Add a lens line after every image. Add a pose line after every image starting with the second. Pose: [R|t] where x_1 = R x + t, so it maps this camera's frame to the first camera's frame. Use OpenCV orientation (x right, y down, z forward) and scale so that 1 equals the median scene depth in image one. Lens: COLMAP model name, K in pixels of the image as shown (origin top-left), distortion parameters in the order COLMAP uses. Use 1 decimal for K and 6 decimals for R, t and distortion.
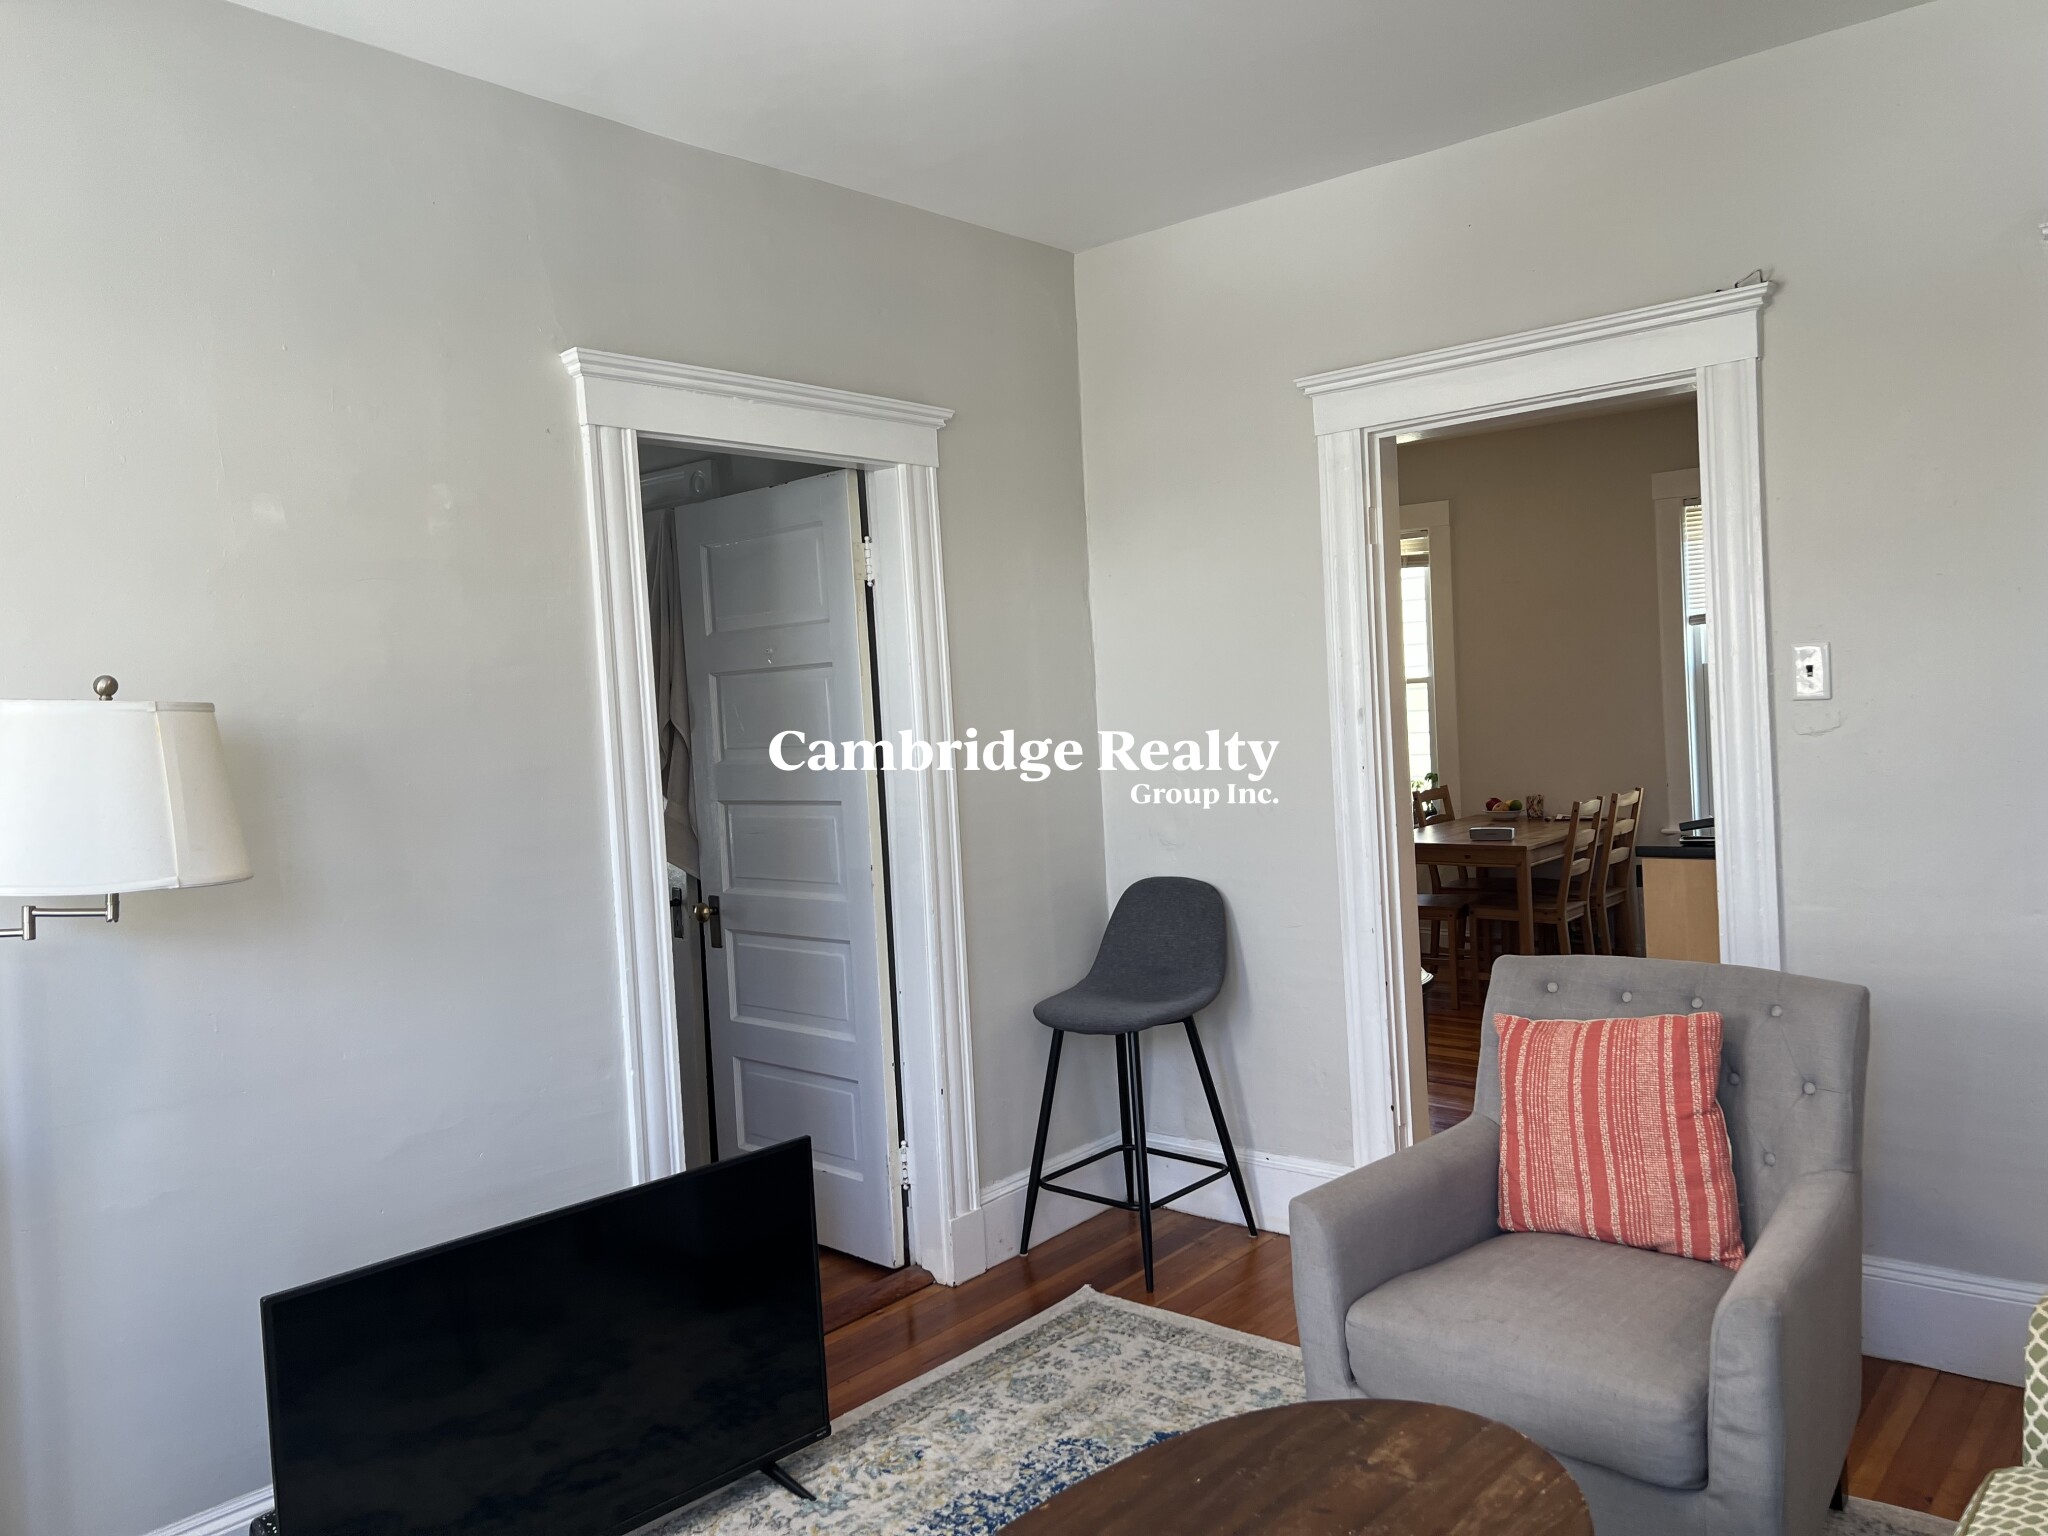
lens RADIAL K [[1516.1, 0, 1024.0], [0, 1516.1, 768.0], [0, 0, 1]] dist [0.035861, -0.037051]
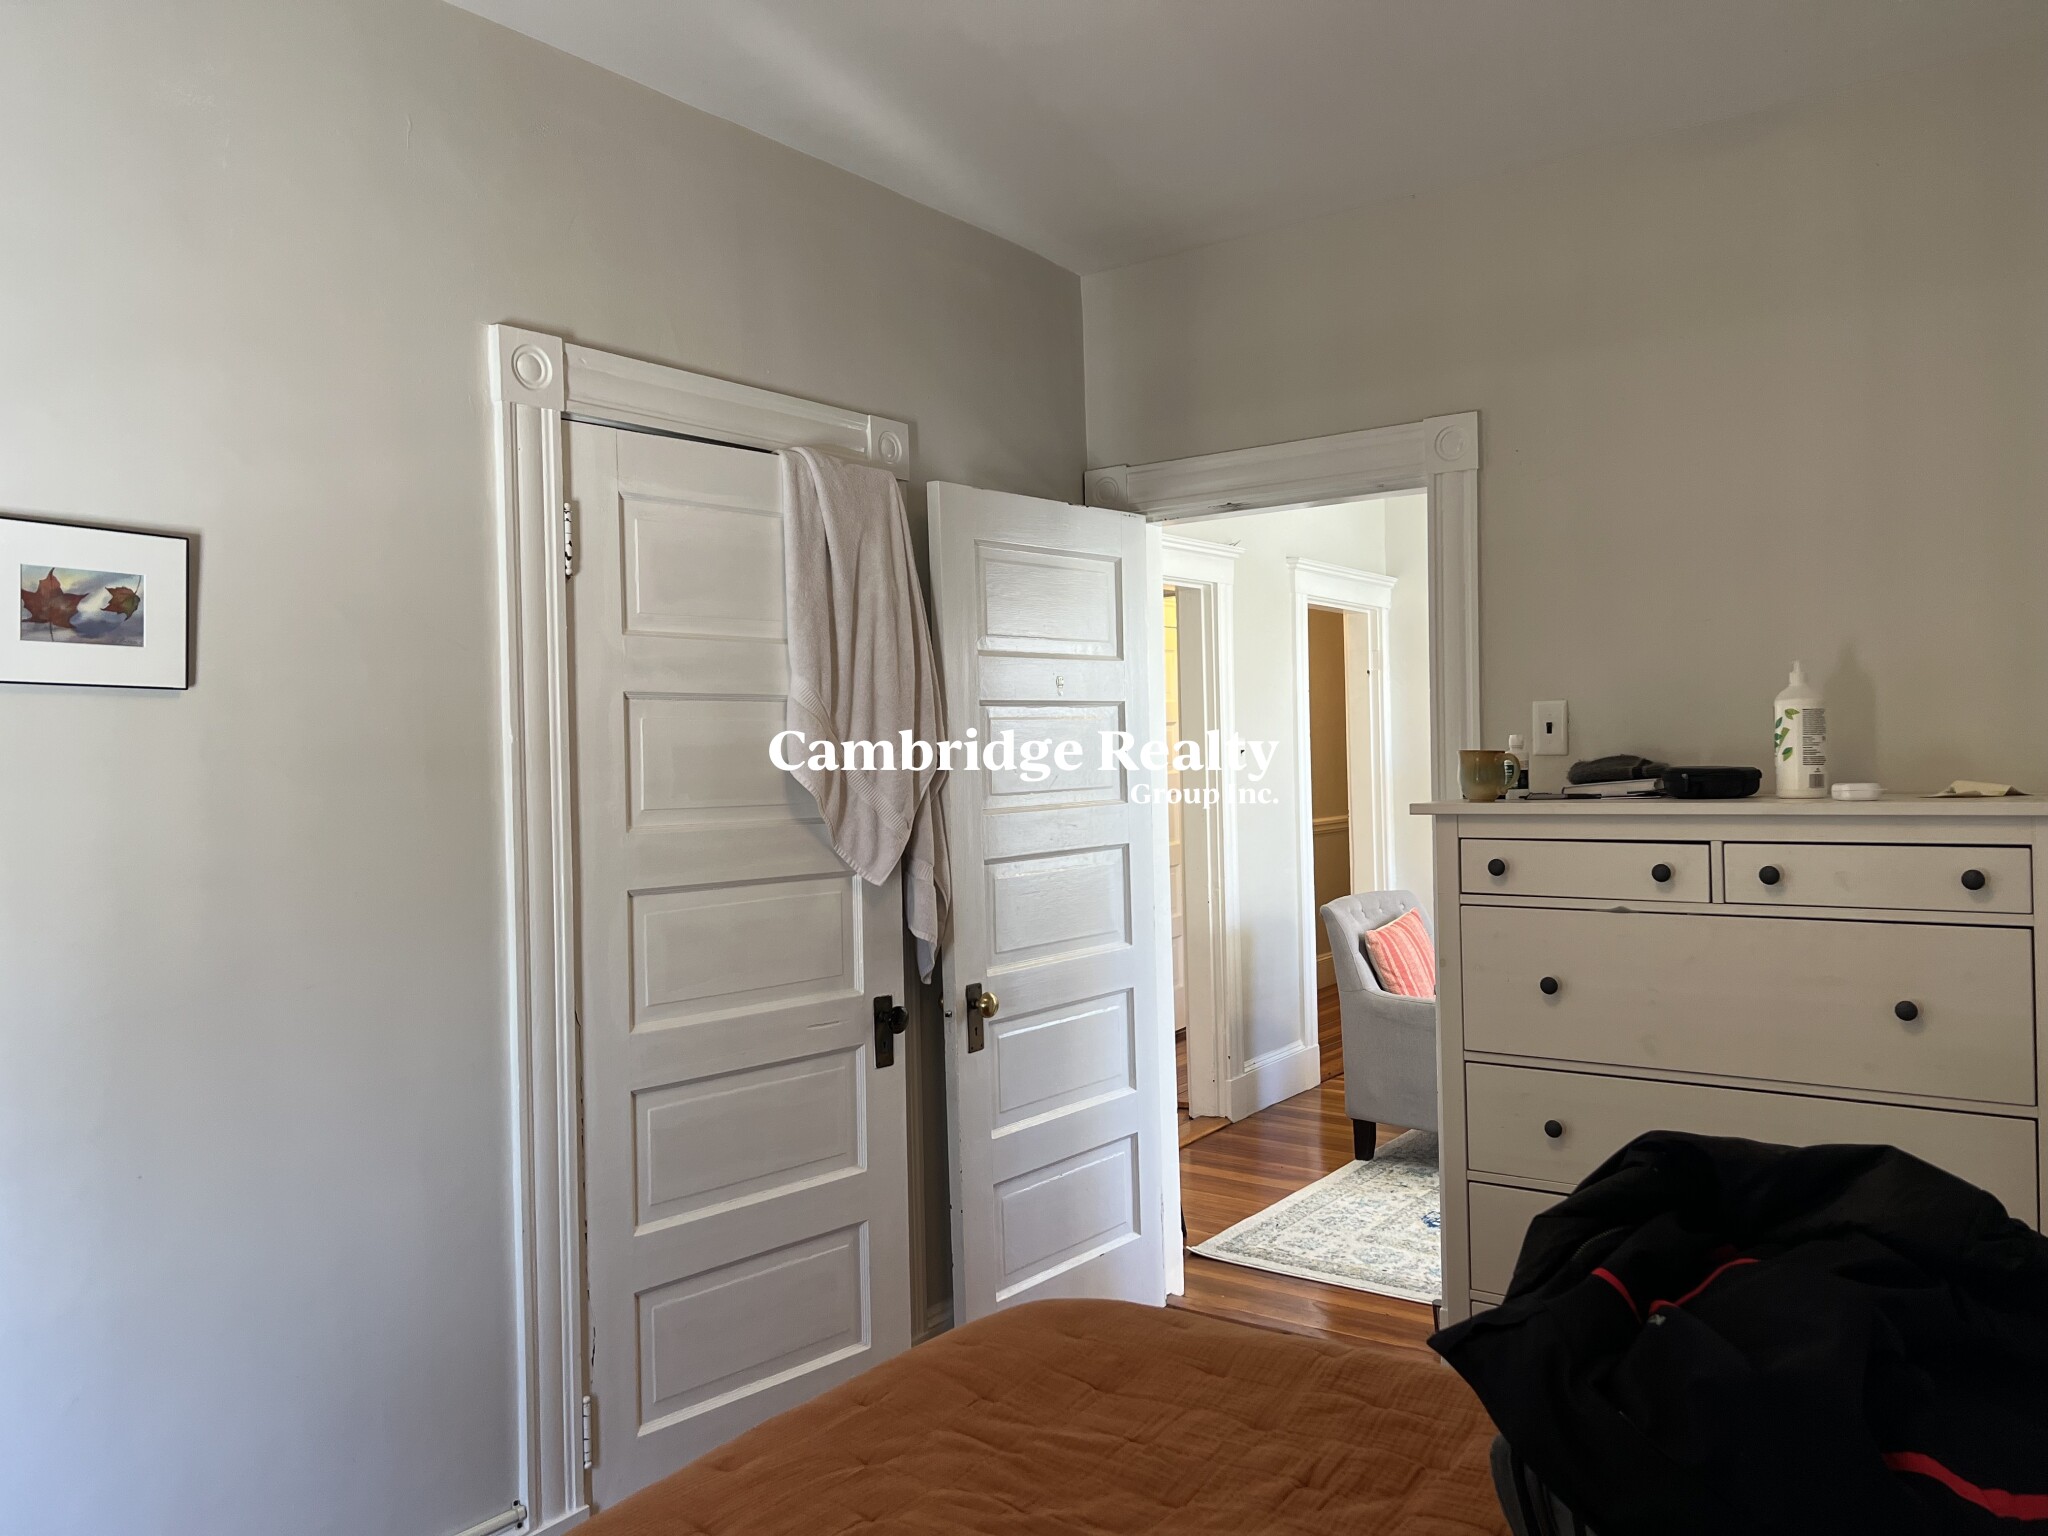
lens RADIAL K [[1516.1, 0, 1024.0], [0, 1516.1, 768.0], [0, 0, 1]] dist [0.035861, -0.037051]
pose [[-0.077409, 0.053974, 0.995537, -1.233702], [0.077949, 0.995805, -0.047928, 0.020440], [-0.993948, 0.073891, -0.081291, 1.298508]]
